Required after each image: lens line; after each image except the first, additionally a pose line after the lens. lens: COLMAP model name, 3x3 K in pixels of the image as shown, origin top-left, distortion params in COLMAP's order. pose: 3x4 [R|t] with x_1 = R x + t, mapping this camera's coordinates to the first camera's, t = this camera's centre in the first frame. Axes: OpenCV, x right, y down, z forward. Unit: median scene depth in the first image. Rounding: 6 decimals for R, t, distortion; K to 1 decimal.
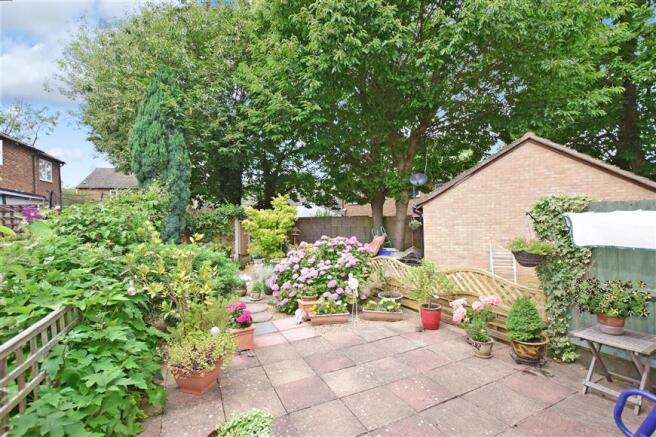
lens RADIAL K [[296.2, 0, 328.0], [0, 296.2, 218.5], [0, 0, 1]] dist [-0.000718, -0.000015]
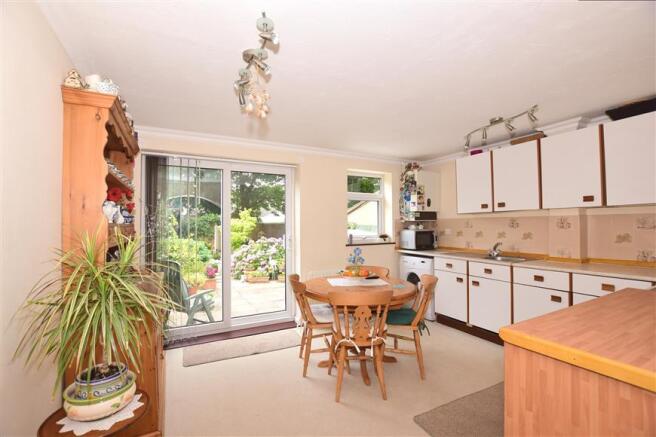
lens RADIAL K [[296.2, 0, 328.0], [0, 296.2, 218.5], [0, 0, 1]] dist [-0.000718, -0.000015]
pose [[0.998699, 0.032763, 0.039080, 0.308689], [-0.032201, 0.999370, -0.014917, -0.038569], [-0.039544, 0.013639, 0.999125, -0.790720]]
